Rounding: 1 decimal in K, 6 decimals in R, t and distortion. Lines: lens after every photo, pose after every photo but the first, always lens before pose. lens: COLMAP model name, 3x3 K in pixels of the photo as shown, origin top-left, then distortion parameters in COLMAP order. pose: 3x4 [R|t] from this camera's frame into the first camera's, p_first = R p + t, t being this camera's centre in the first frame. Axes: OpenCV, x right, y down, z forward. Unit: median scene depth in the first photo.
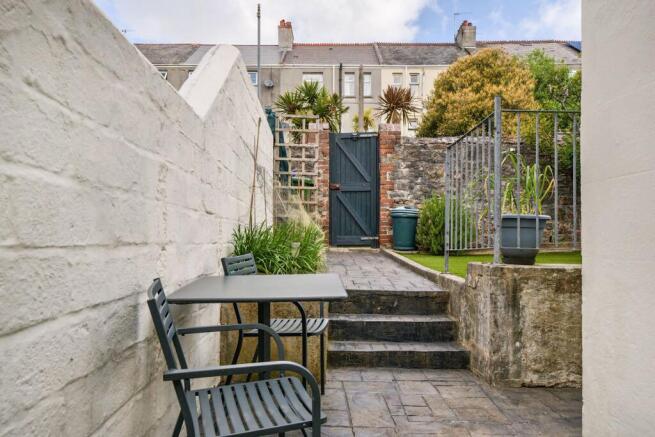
lens RADIAL K [[501.5, 0, 326.8], [0, 501.5, 220.1], [0, 0, 1]] dist [0.014700, 0.004163]
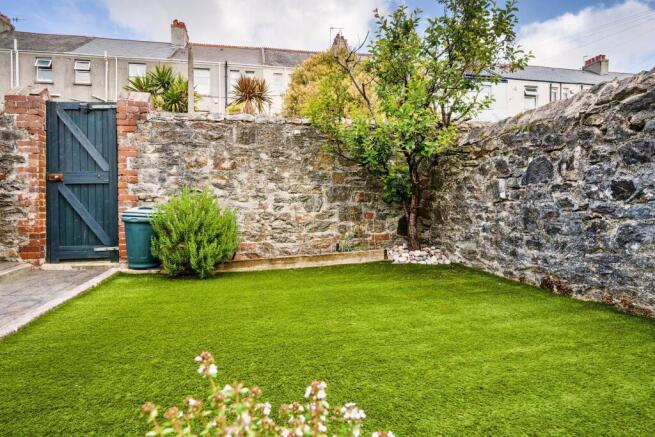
lens RADIAL K [[403.5, 0, 327.8], [0, 403.5, 215.8], [0, 0, 1]] dist [-0.008205, -0.000904]
pose [[0.977797, -0.013872, 0.209093, 0.279779], [0.005631, 0.999186, 0.039953, -0.033648], [-0.209477, -0.037888, 0.977079, 0.366298]]
